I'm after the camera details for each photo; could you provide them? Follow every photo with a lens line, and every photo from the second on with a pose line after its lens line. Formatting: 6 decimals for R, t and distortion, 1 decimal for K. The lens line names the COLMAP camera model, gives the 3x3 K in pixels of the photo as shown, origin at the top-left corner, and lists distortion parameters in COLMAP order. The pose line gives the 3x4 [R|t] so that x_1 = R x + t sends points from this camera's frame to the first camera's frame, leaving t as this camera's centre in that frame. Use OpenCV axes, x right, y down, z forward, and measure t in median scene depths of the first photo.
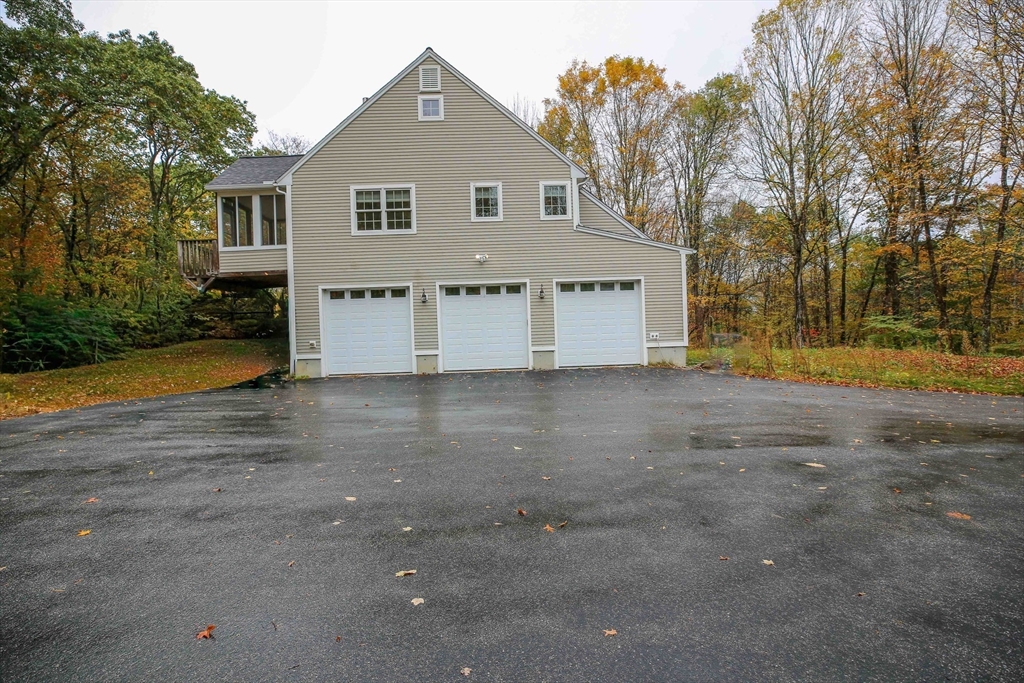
lens RADIAL K [[457.1, 0, 507.5], [0, 457.1, 336.1], [0, 0, 1]] dist [-0.025725, 0.000011]
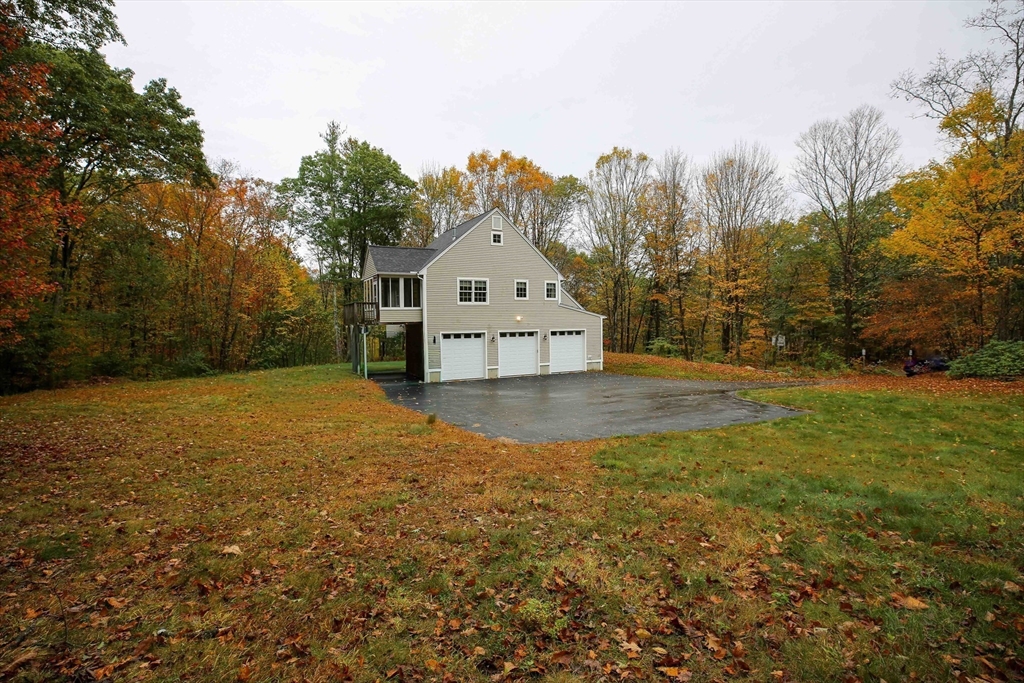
lens RADIAL K [[457.1, 0, 514.3], [0, 457.1, 345.1], [0, 0, 1]] dist [-0.025725, 0.000011]
pose [[0.897280, 0.001862, 0.441458, -0.935433], [-0.010527, 0.999797, 0.017180, -0.089936], [-0.441336, -0.020062, 0.897118, -0.746715]]
